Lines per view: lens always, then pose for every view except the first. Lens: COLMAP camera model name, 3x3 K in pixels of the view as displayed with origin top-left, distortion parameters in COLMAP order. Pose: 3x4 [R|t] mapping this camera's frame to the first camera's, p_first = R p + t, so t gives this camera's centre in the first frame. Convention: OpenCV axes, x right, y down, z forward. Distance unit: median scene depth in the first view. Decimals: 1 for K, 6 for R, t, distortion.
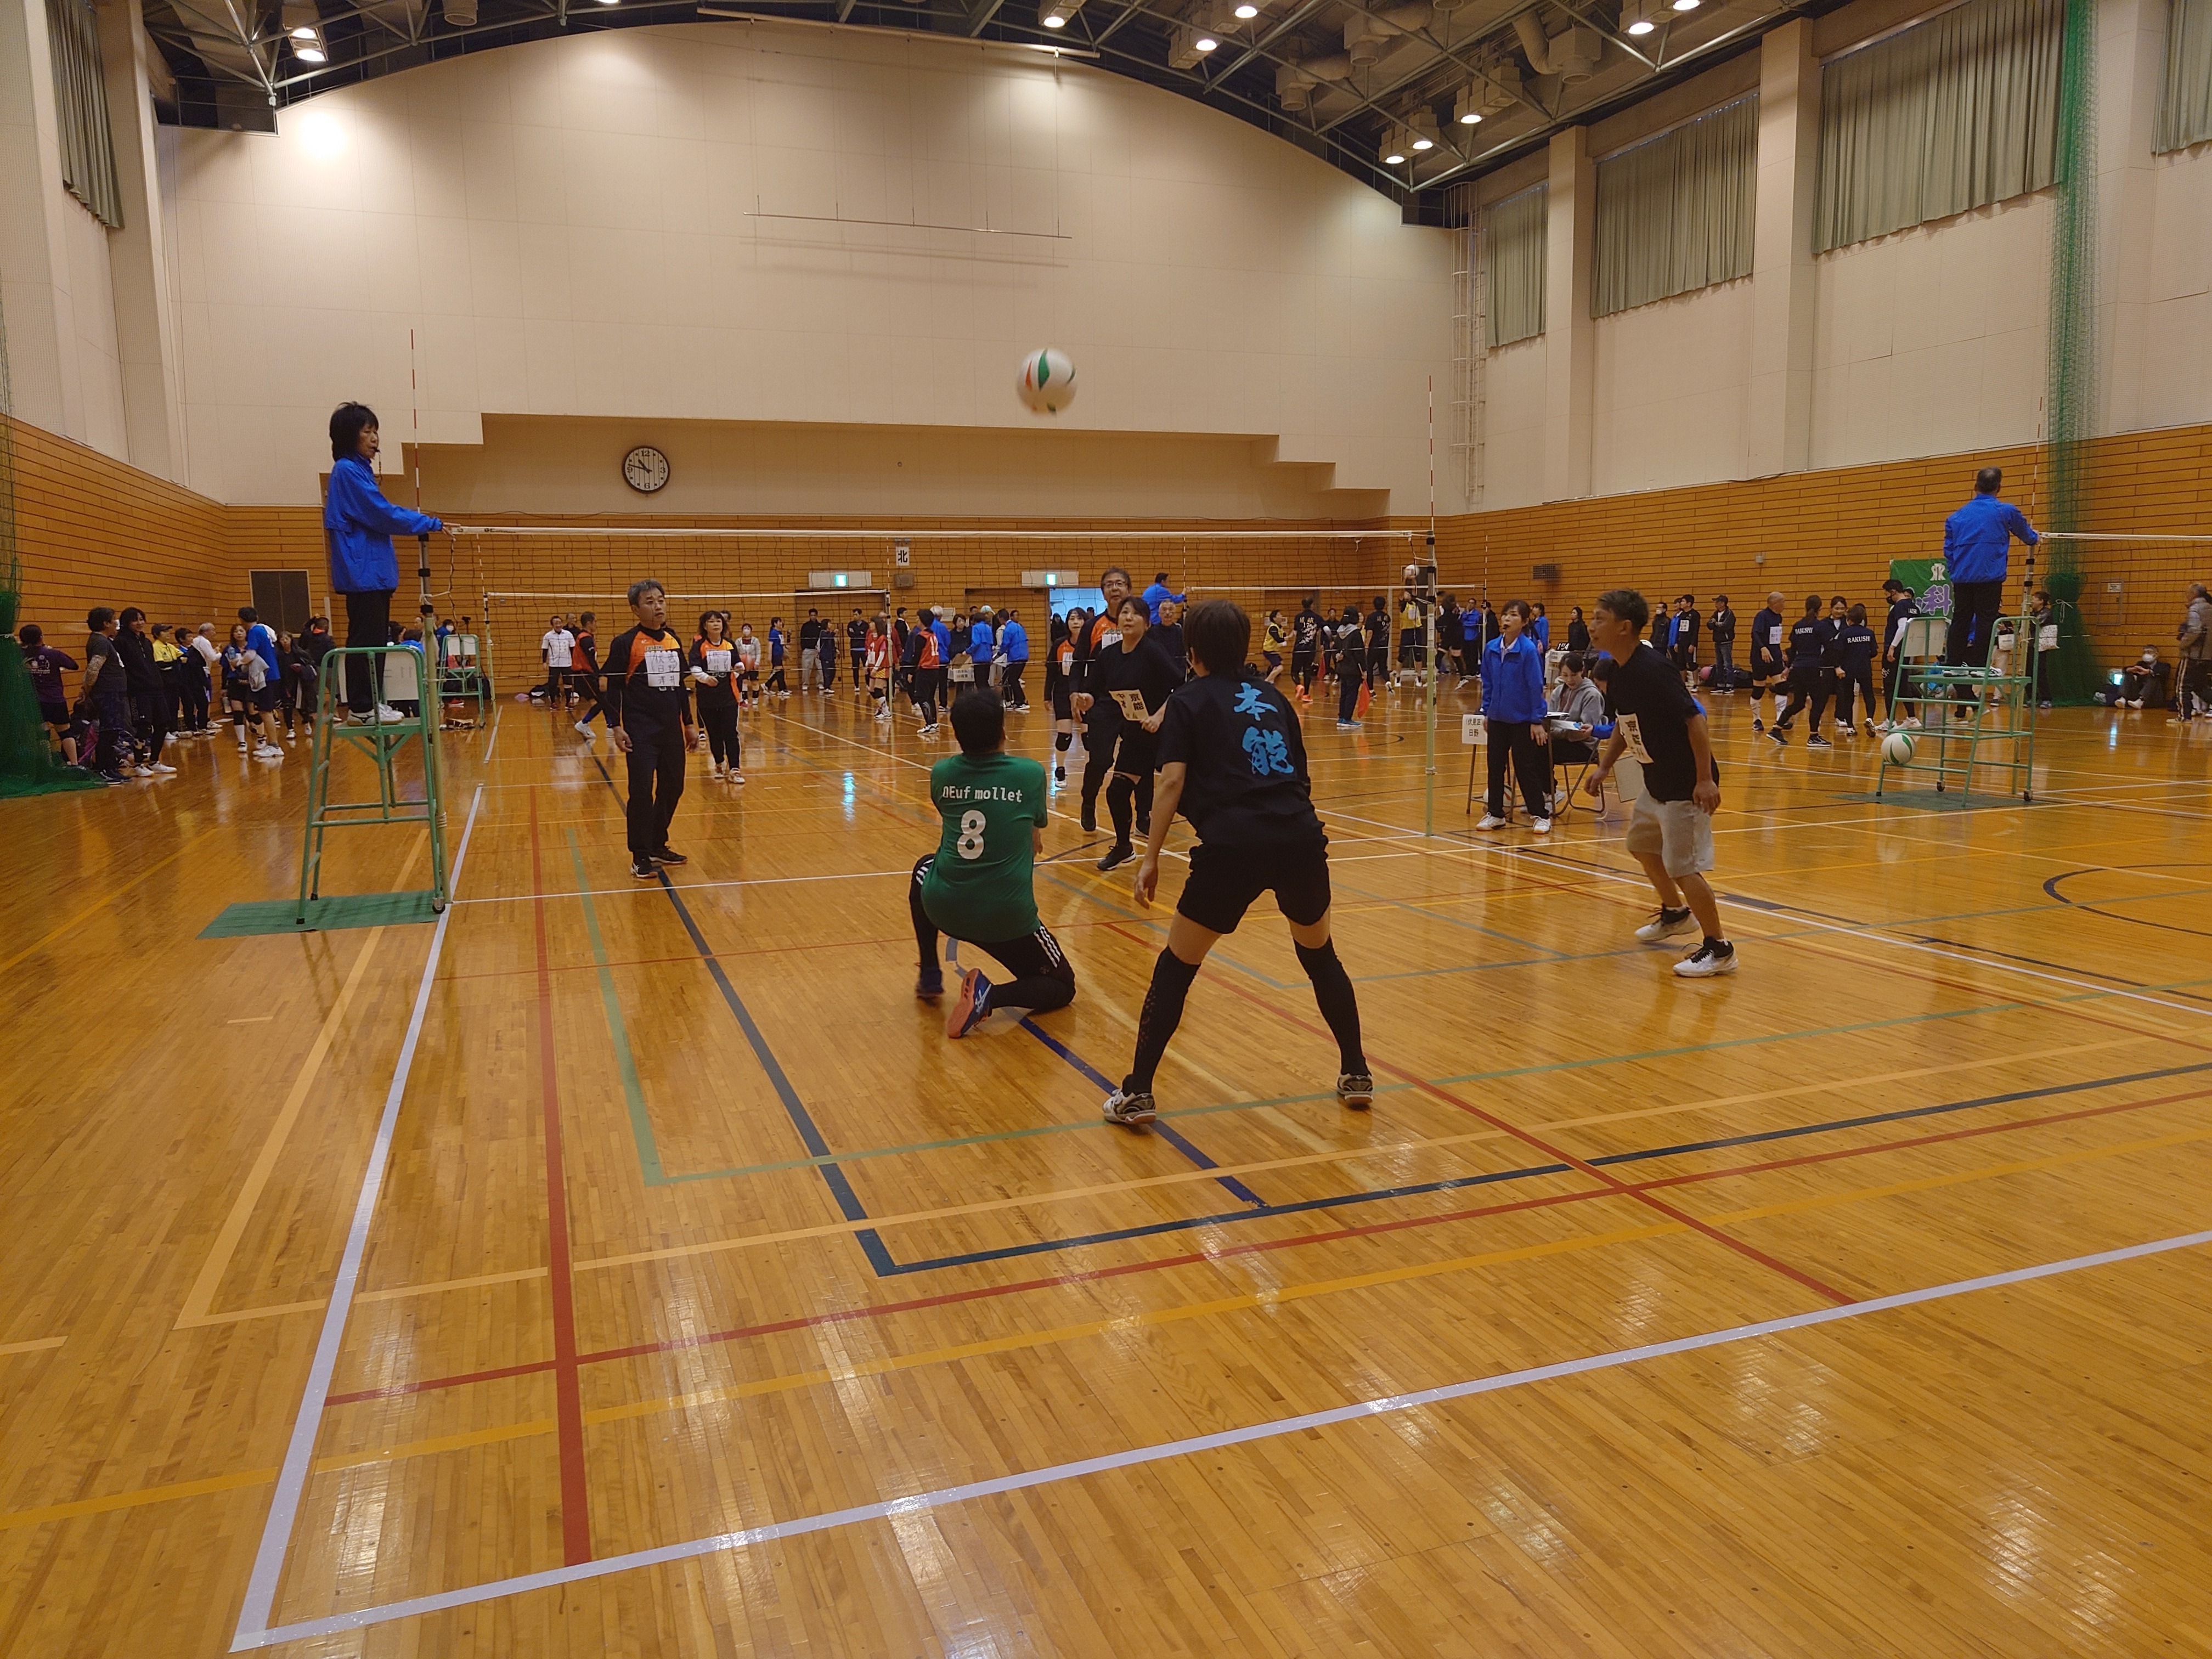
lens RADIAL K [[1585.7, 0, 1108.1], [0, 1585.7, 831.5], [0, 0, 1]] dist [-0.012470, 0.012877]
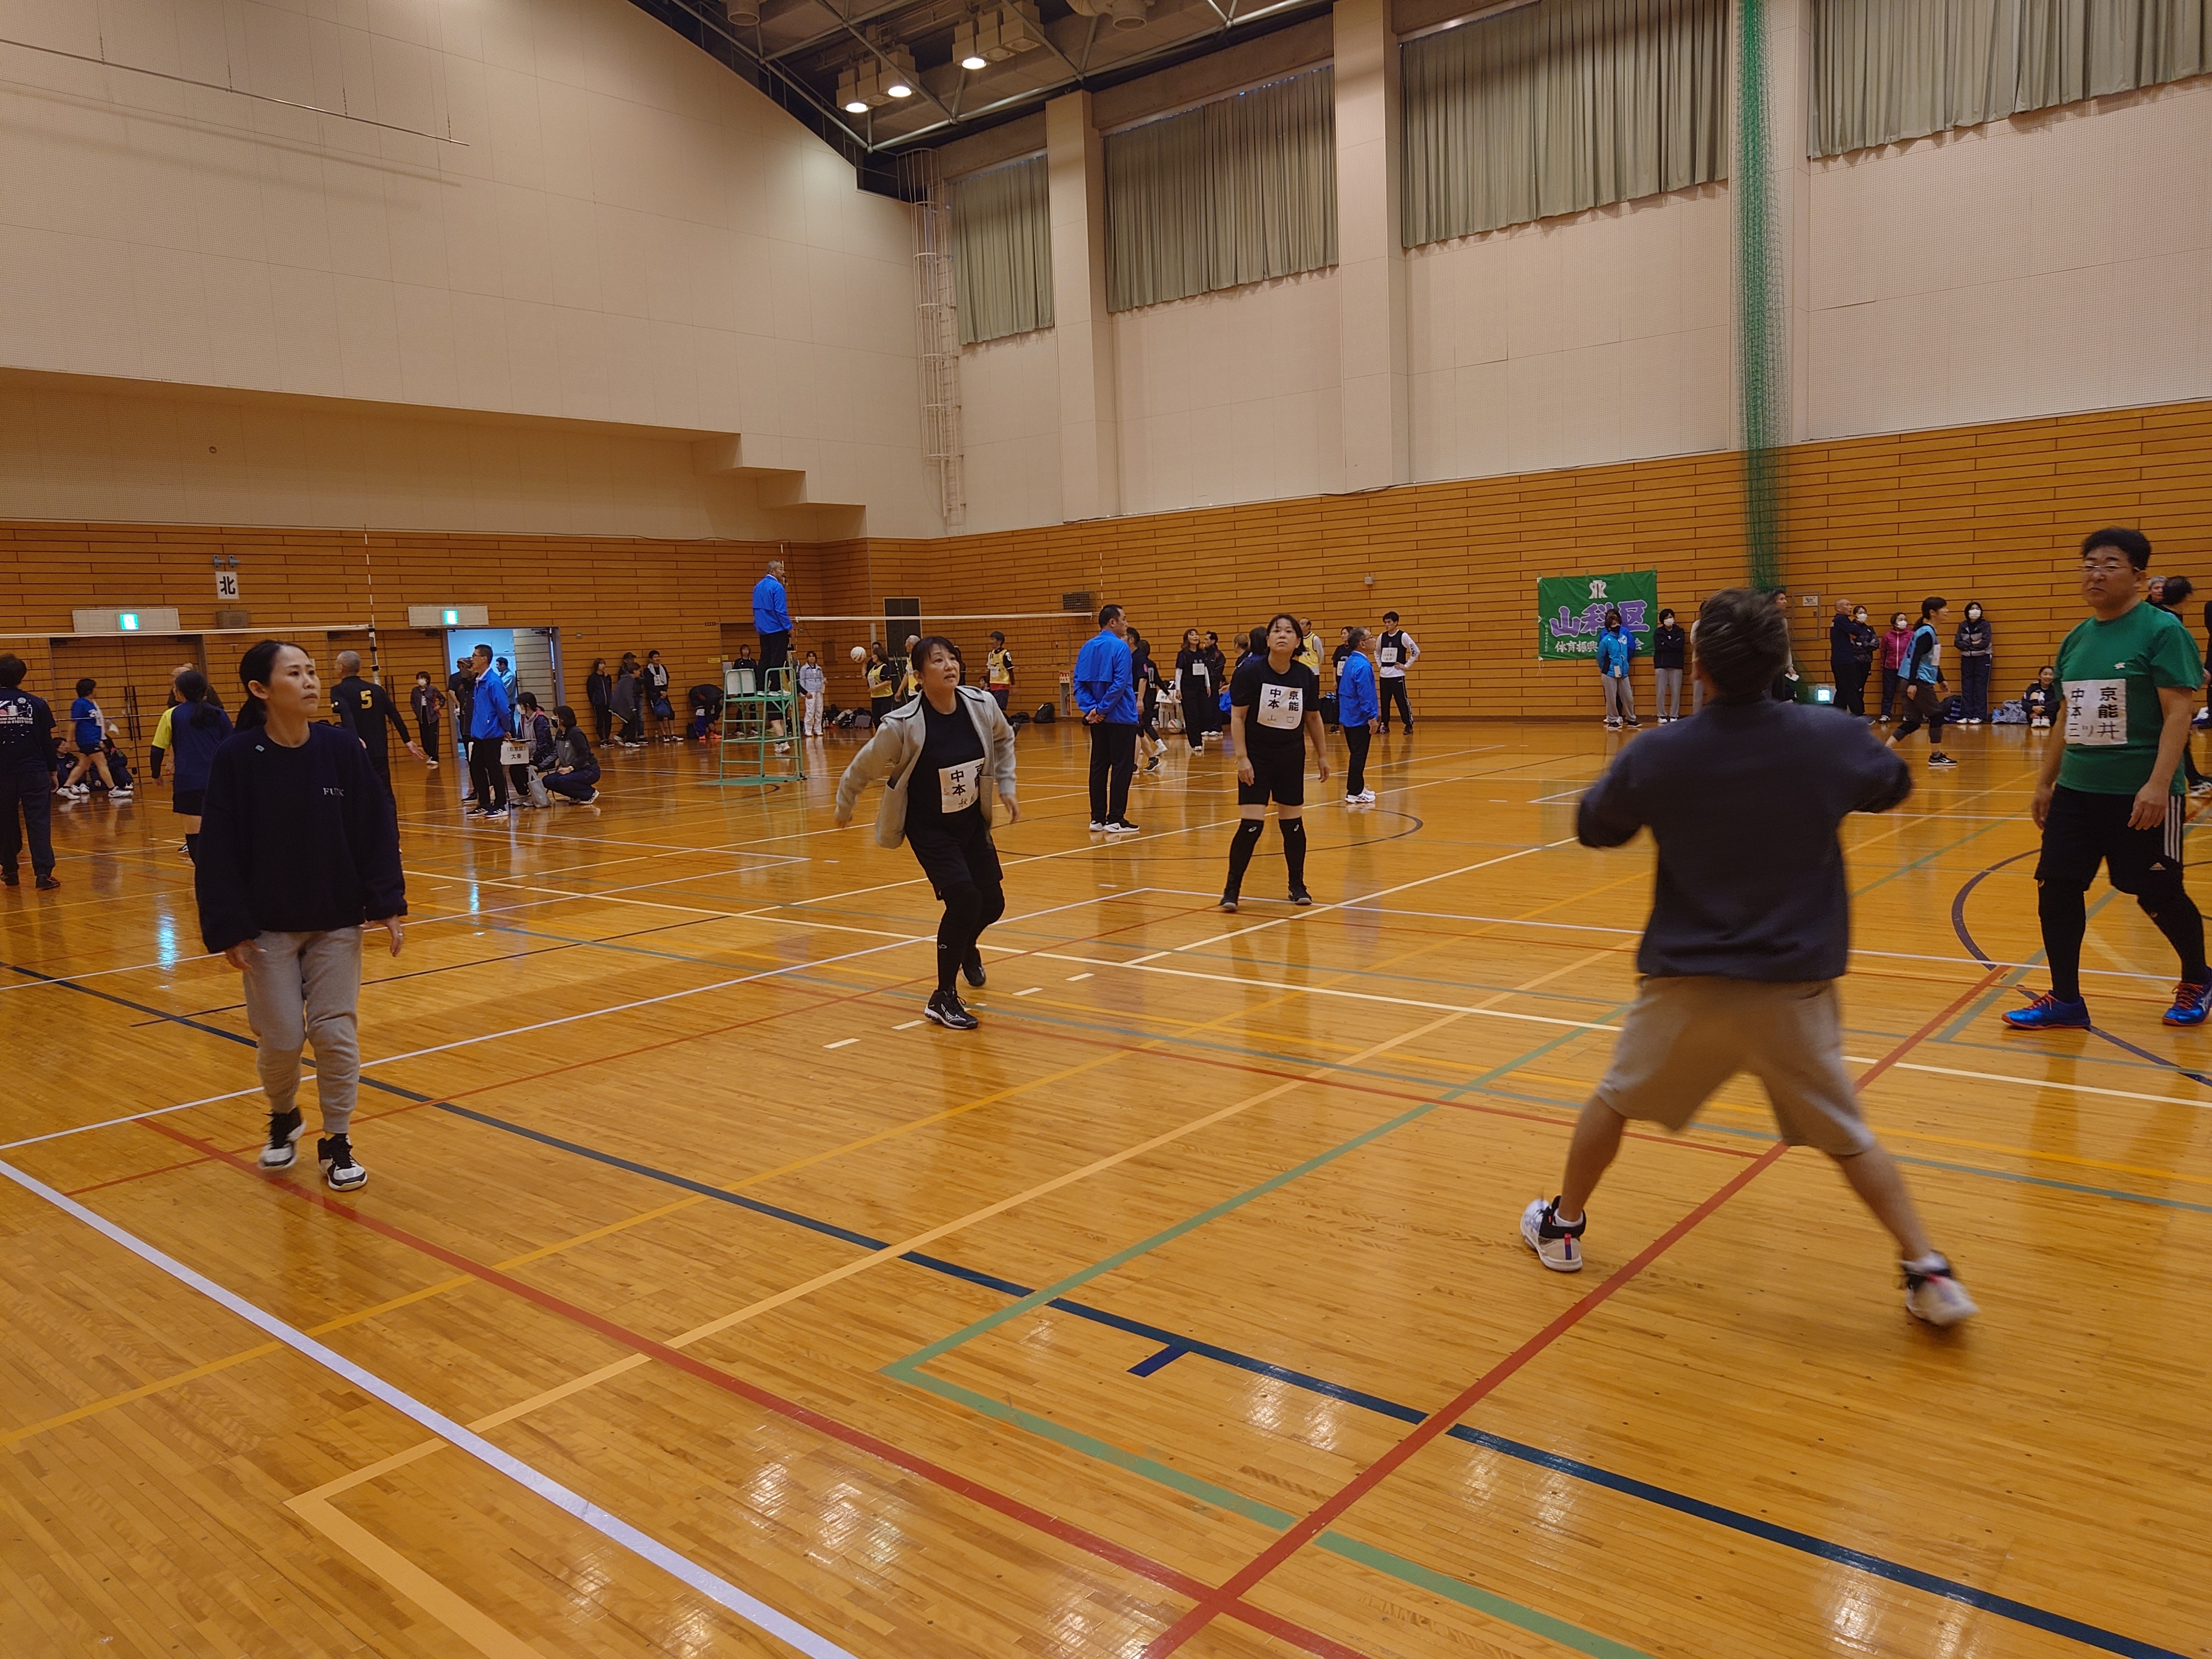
lens RADIAL K [[1585.7, 0, 1092.0], [0, 1585.7, 840.2], [0, 0, 1]] dist [-0.012470, 0.012877]
pose [[0.871729, -0.079357, 0.483519, -0.216007], [0.091983, 0.995758, -0.002407, -0.044778], [-0.481277, 0.046574, 0.875330, 0.355613]]
